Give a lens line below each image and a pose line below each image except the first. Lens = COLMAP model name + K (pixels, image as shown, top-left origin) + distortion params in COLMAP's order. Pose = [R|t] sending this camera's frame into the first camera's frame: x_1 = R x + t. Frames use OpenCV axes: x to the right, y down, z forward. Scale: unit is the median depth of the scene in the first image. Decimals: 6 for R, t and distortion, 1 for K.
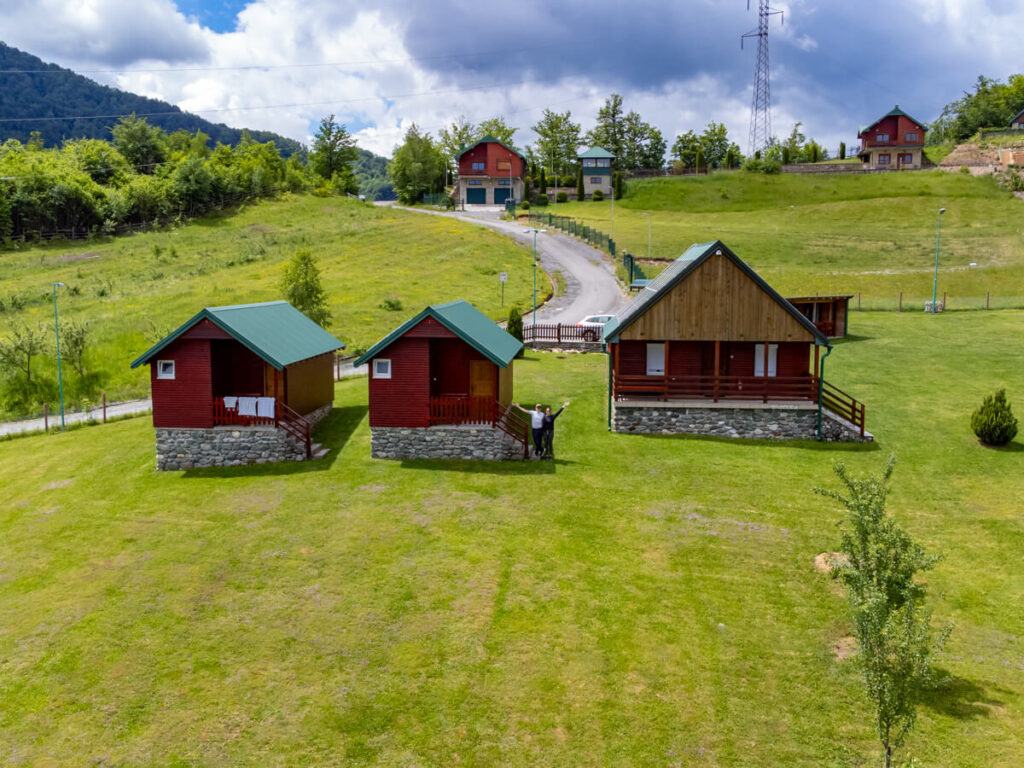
lens RADIAL K [[1118.6, 0, 513.7], [0, 1118.6, 396.1], [0, 0, 1]] dist [0.106384, -0.216345]
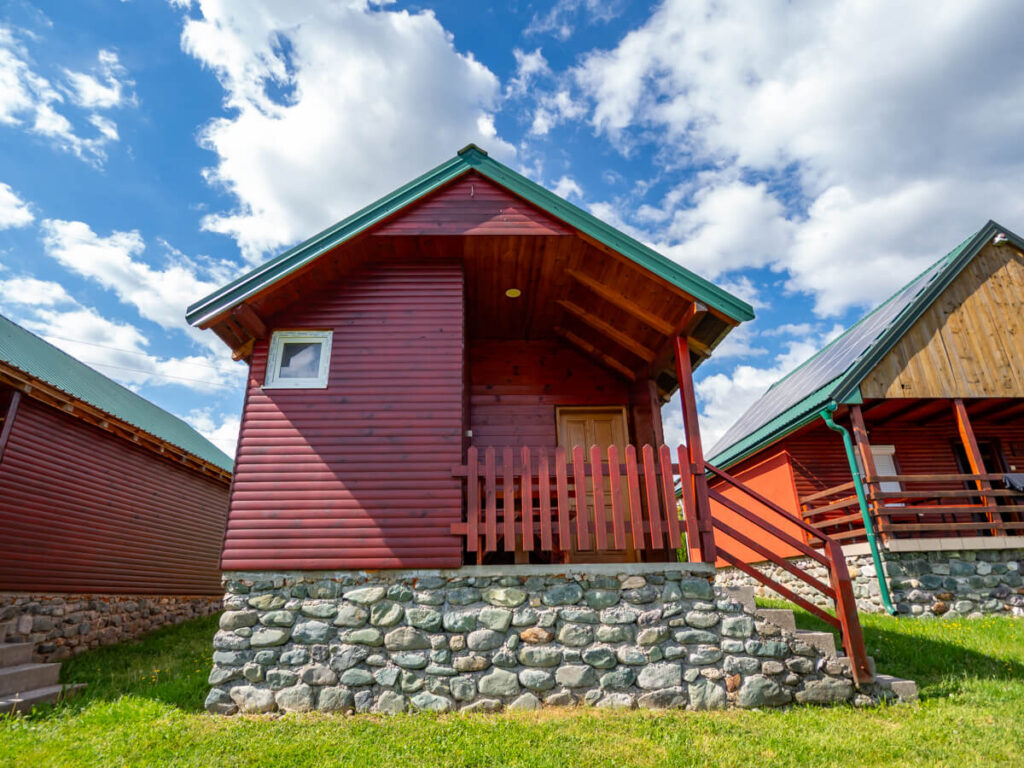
lens RADIAL K [[603.7, 0, 504.9], [0, 603.7, 349.4], [0, 0, 1]] dist [-0.017296, -0.000740]
pose [[0.996797, 0.011589, 0.079128, -0.019318], [0.027858, 0.877152, -0.479404, 0.012643], [-0.074963, 0.480073, 0.874020, 0.216494]]
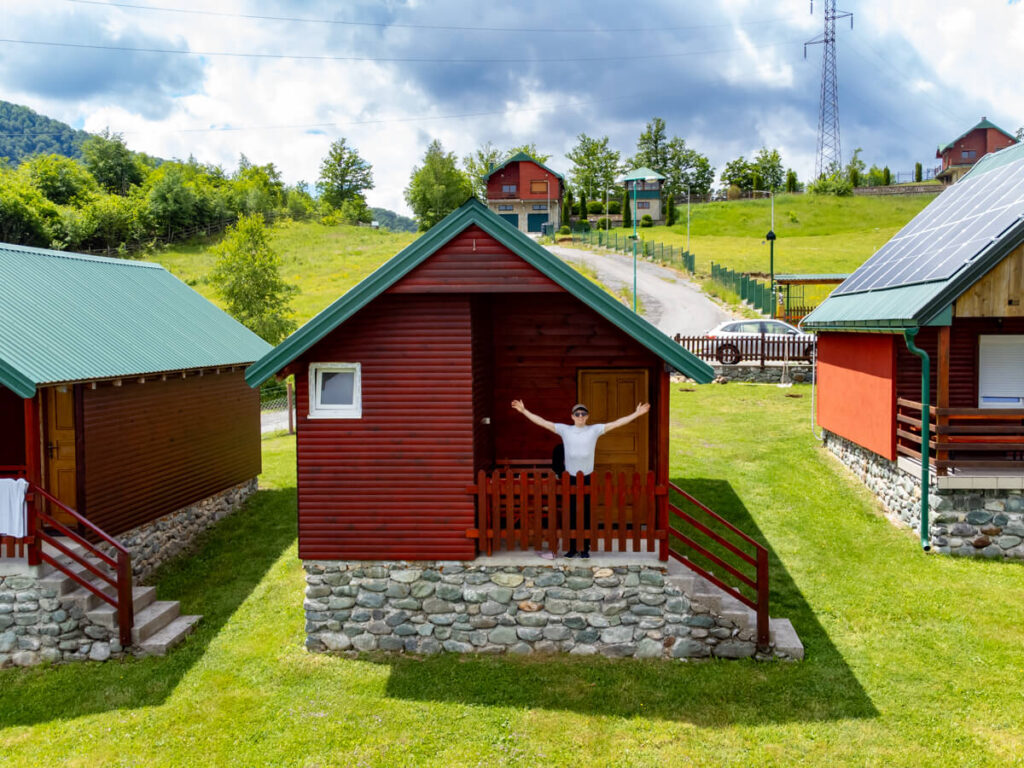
lens RADIAL K [[1118.6, 0, 513.7], [0, 1118.6, 396.1], [0, 0, 1]] dist [0.106384, -0.216345]
pose [[0.999718, -0.011529, -0.020748, -0.014025], [0.010475, 0.998684, -0.050207, -0.001247], [0.021300, 0.049975, 0.998523, 0.165760]]
